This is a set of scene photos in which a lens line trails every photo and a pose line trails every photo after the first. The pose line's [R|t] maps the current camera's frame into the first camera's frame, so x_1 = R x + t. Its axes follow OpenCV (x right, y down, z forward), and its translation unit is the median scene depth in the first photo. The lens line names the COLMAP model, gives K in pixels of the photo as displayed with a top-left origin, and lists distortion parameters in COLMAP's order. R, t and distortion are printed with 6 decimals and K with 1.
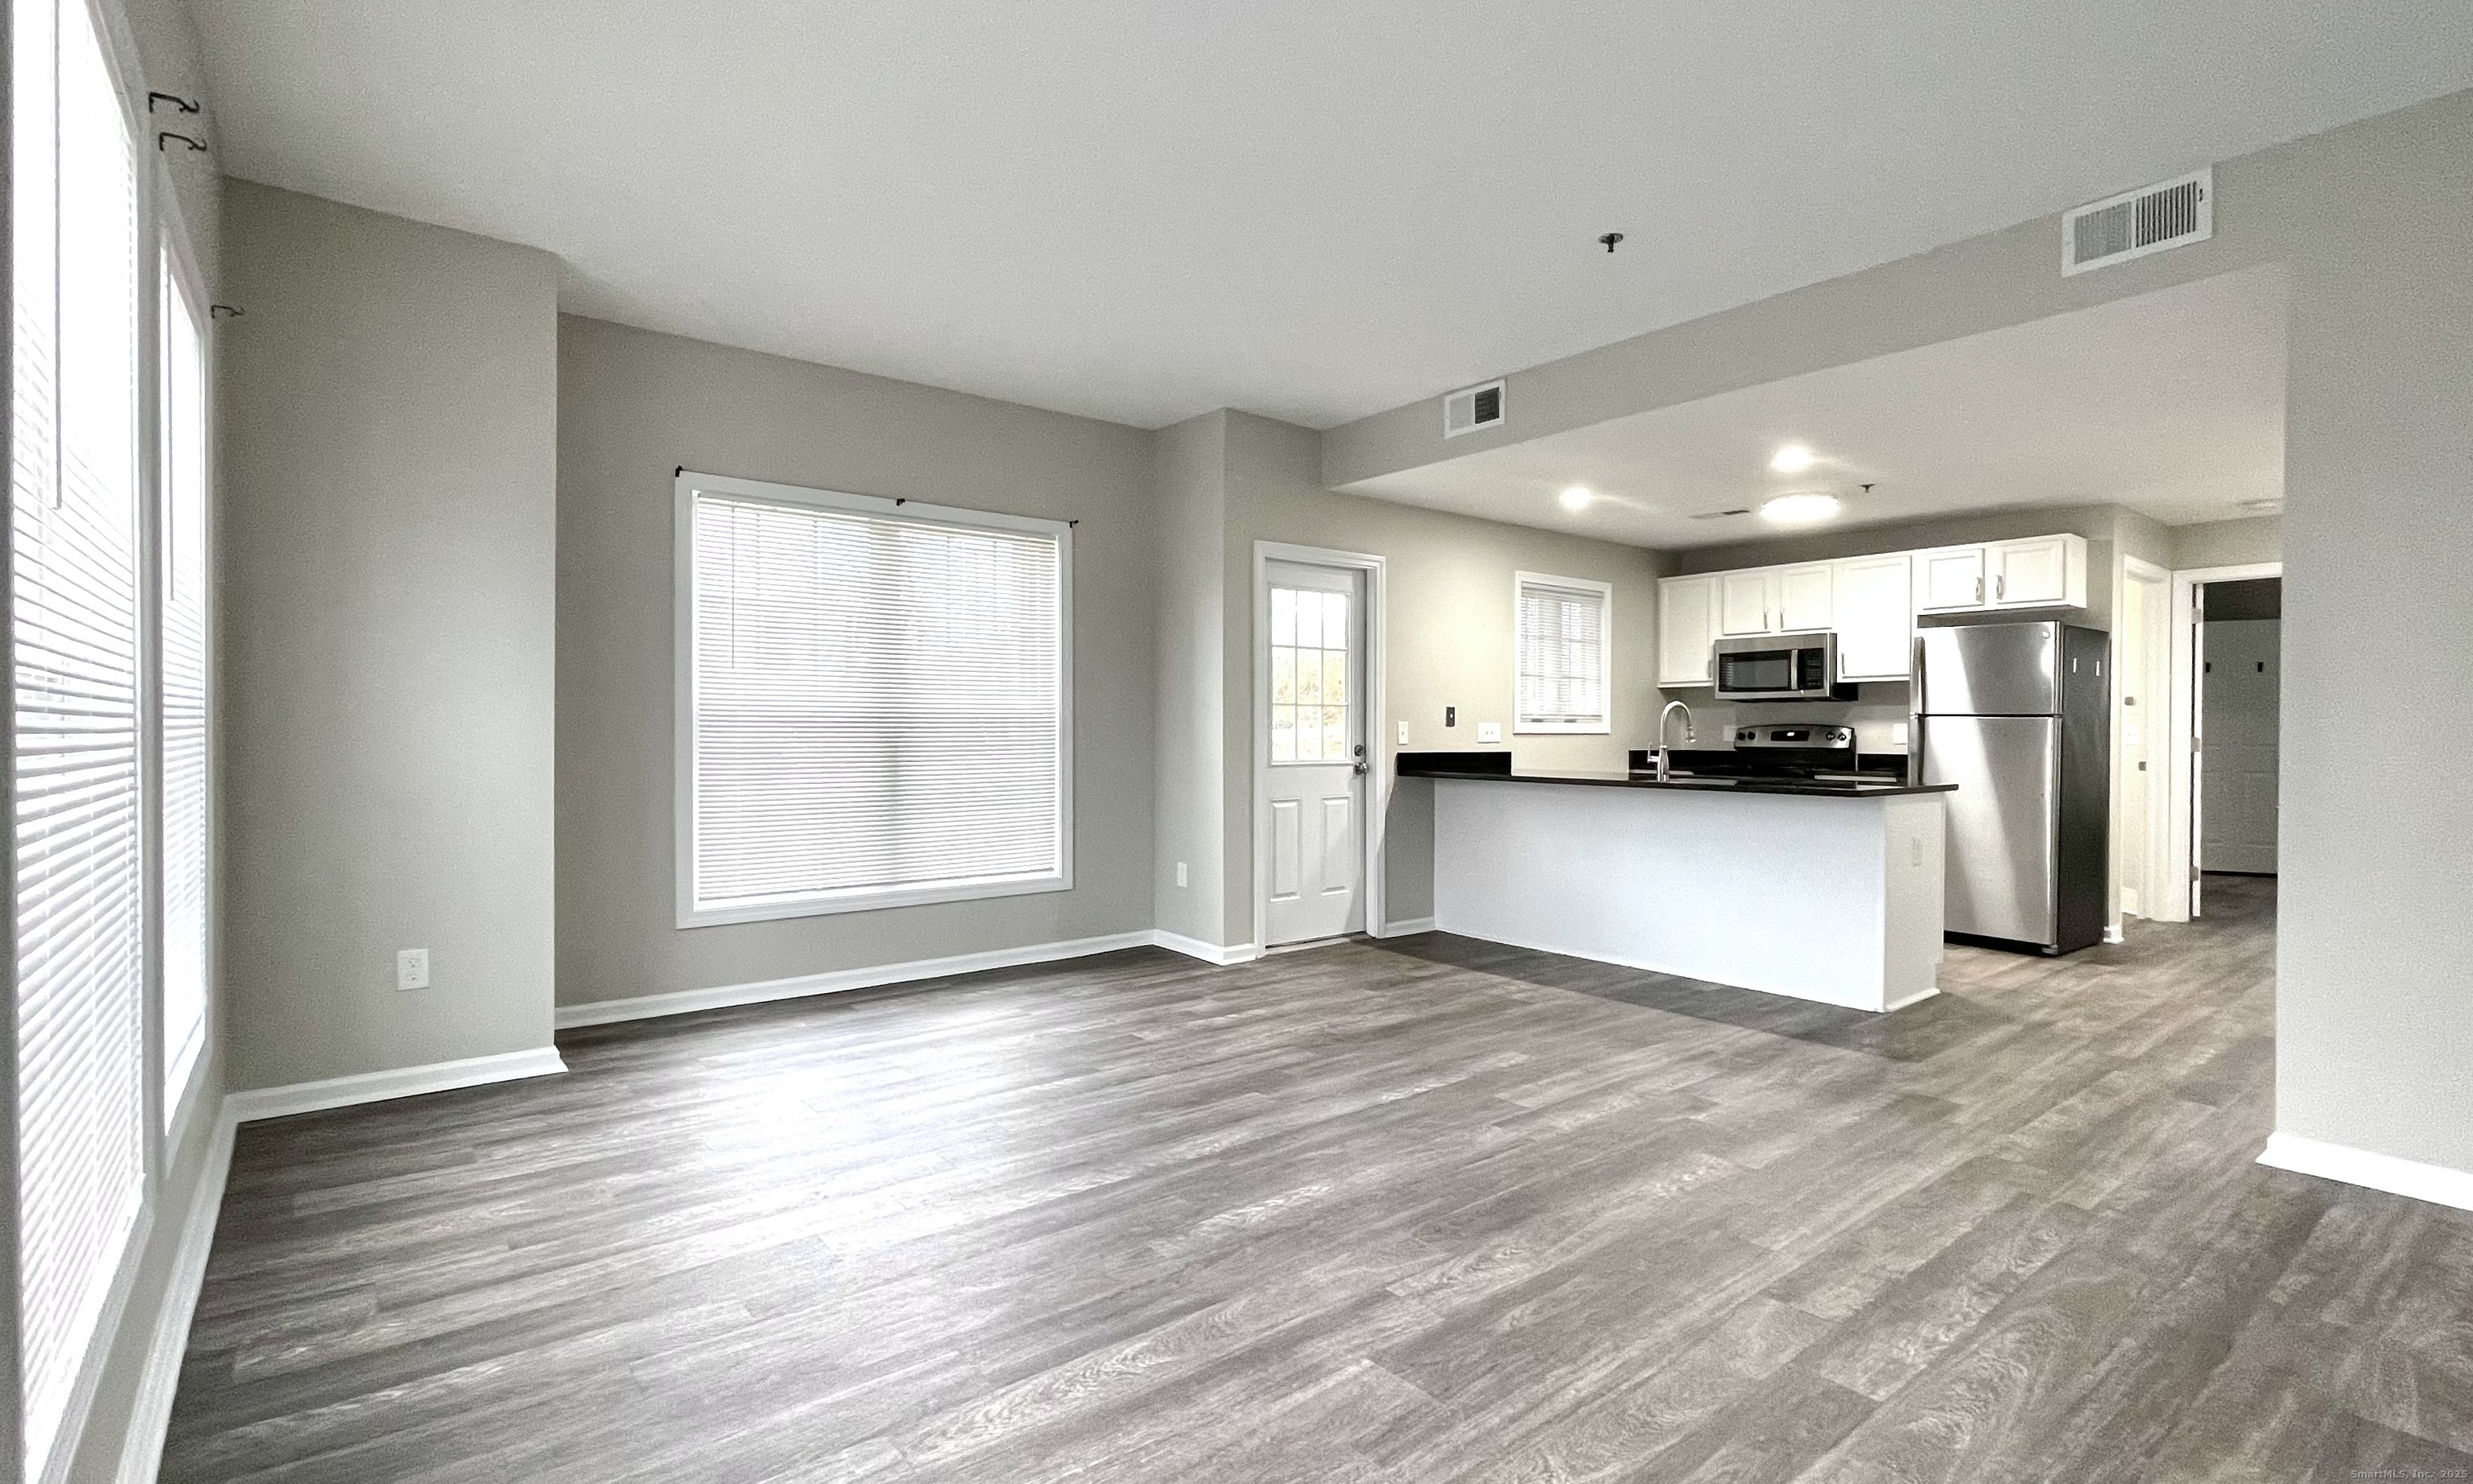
lens RADIAL K [[1128.5, 0, 1281.7], [0, 1128.5, 734.8], [0, 0, 1]] dist [-0.003893, 0.002543]
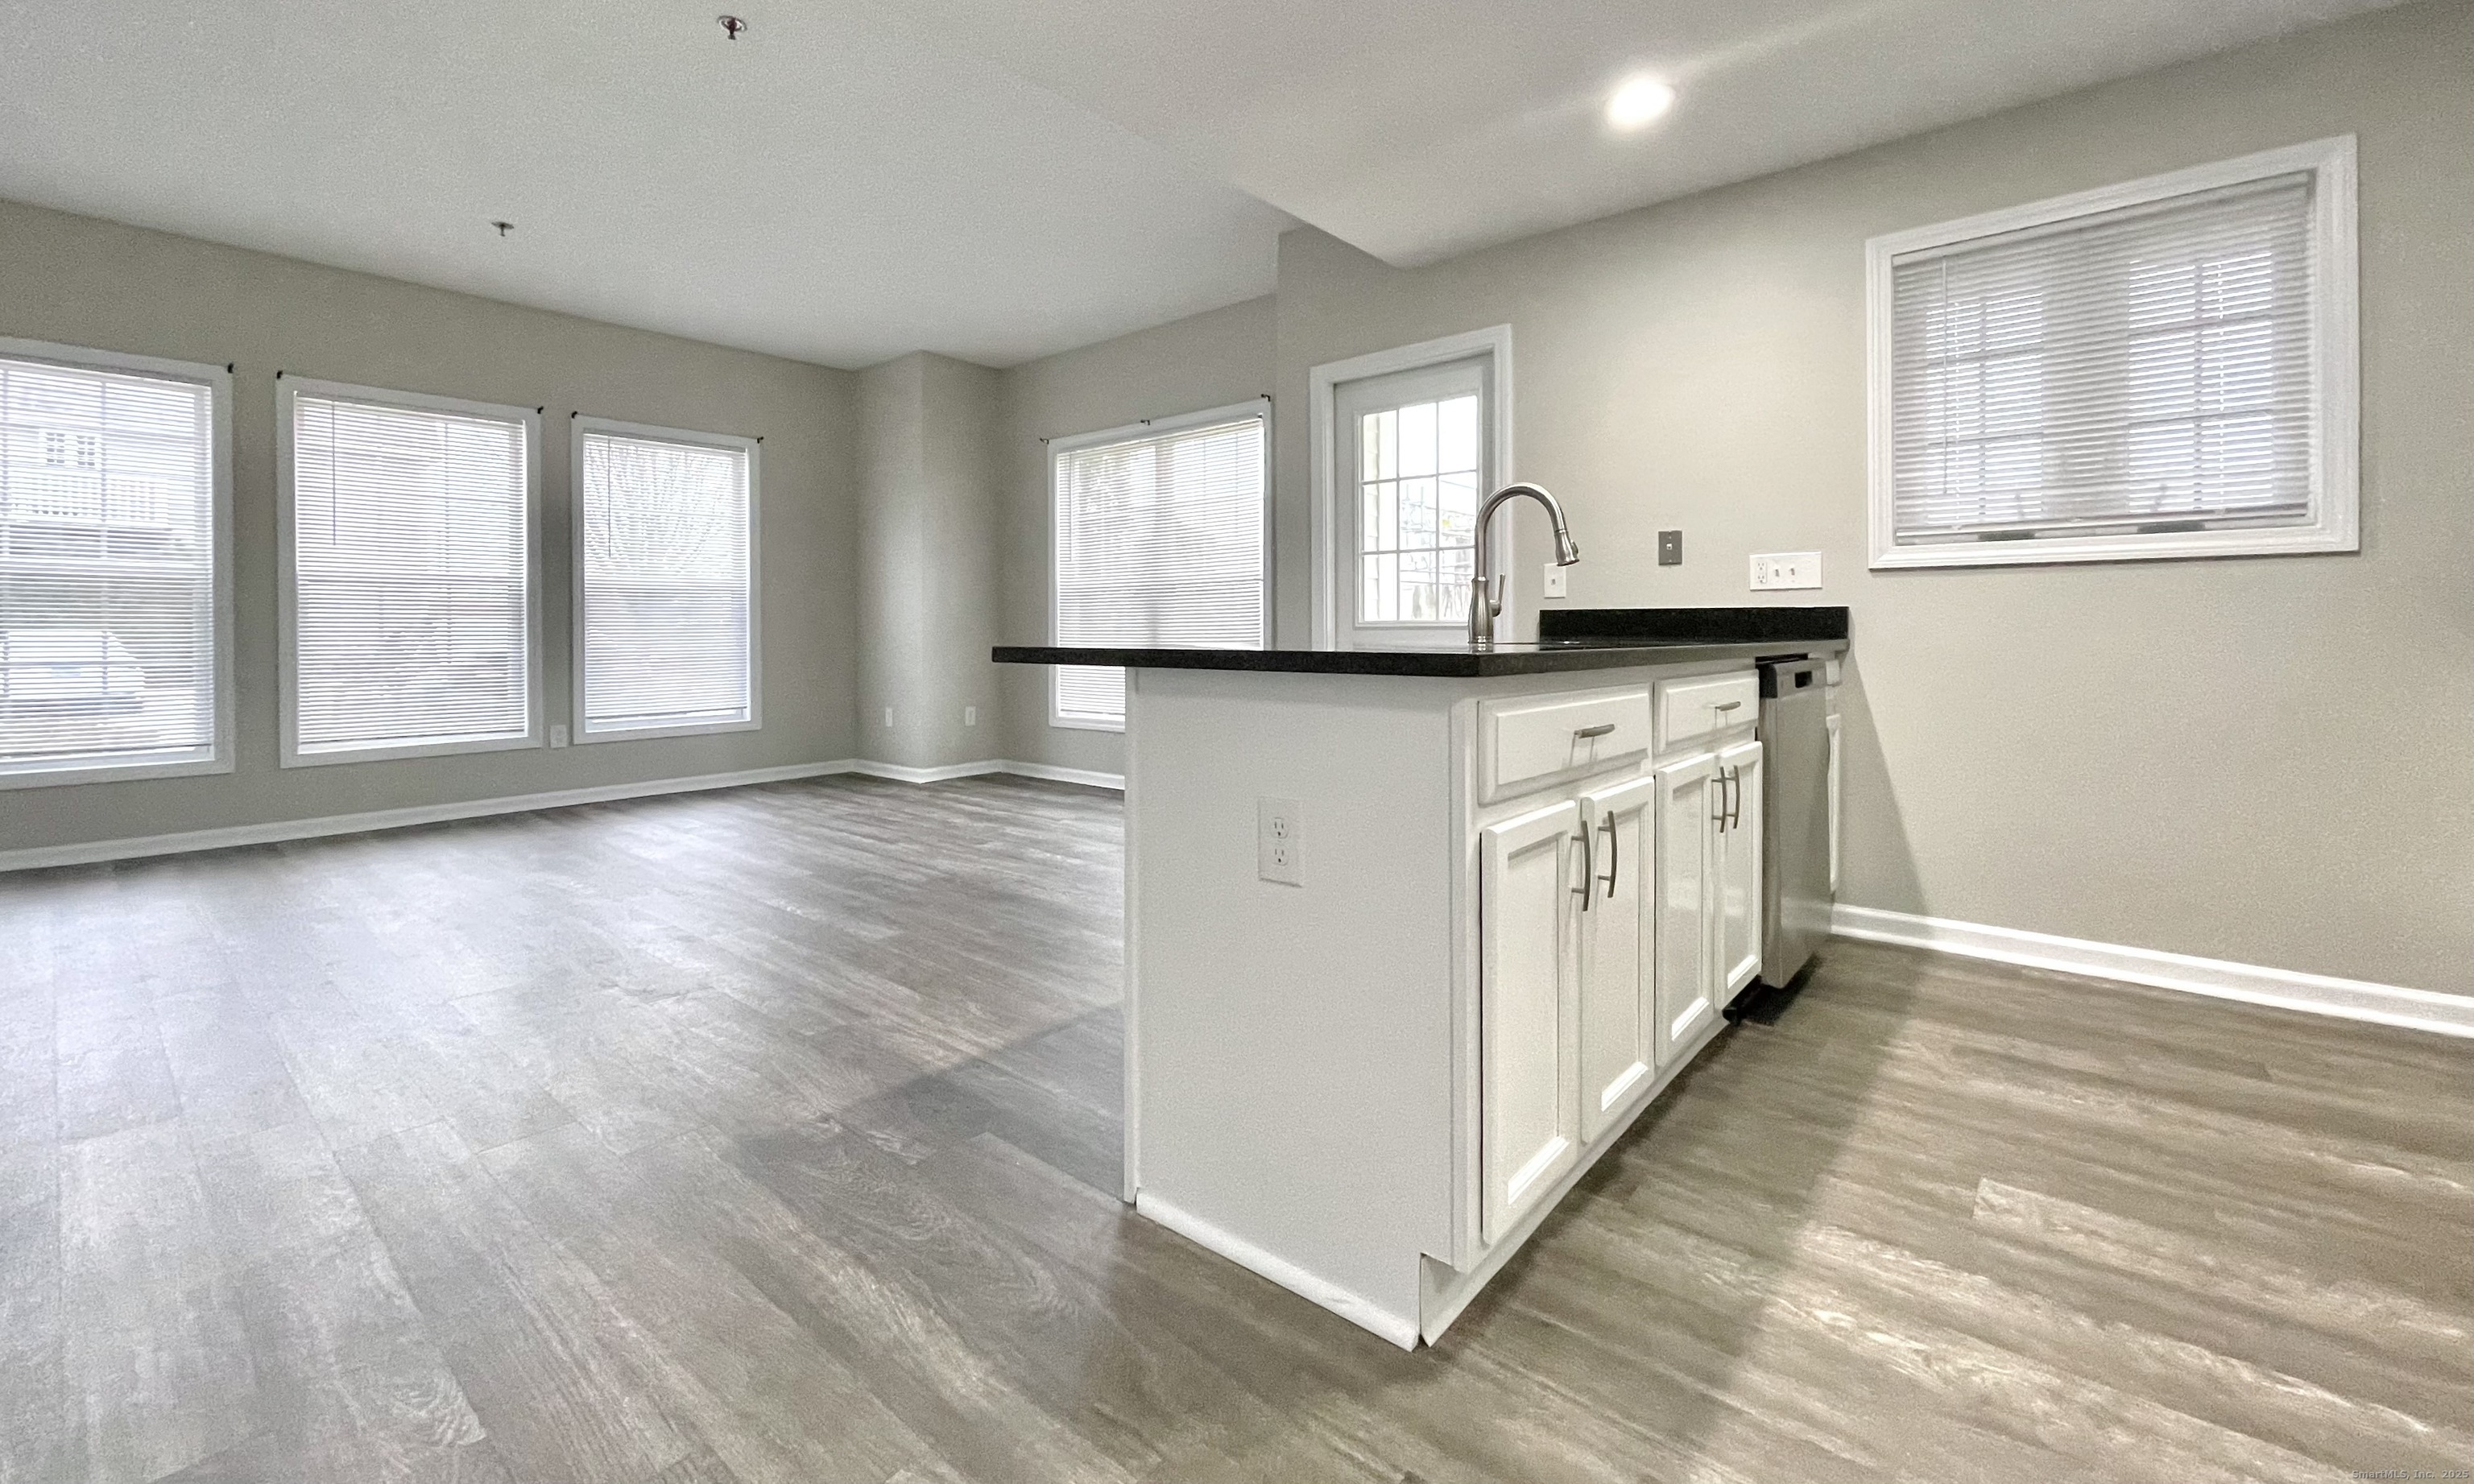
lens RADIAL K [[1014.3, 0, 1211.3], [0, 1014.3, 642.0], [0, 0, 1]] dist [-0.007697, 0.002054]
pose [[0.164438, 0.008055, -0.986354, 0.675140], [0.002344, 0.999961, 0.008557, 0.029583], [0.986385, -0.003719, 0.164413, 0.724003]]
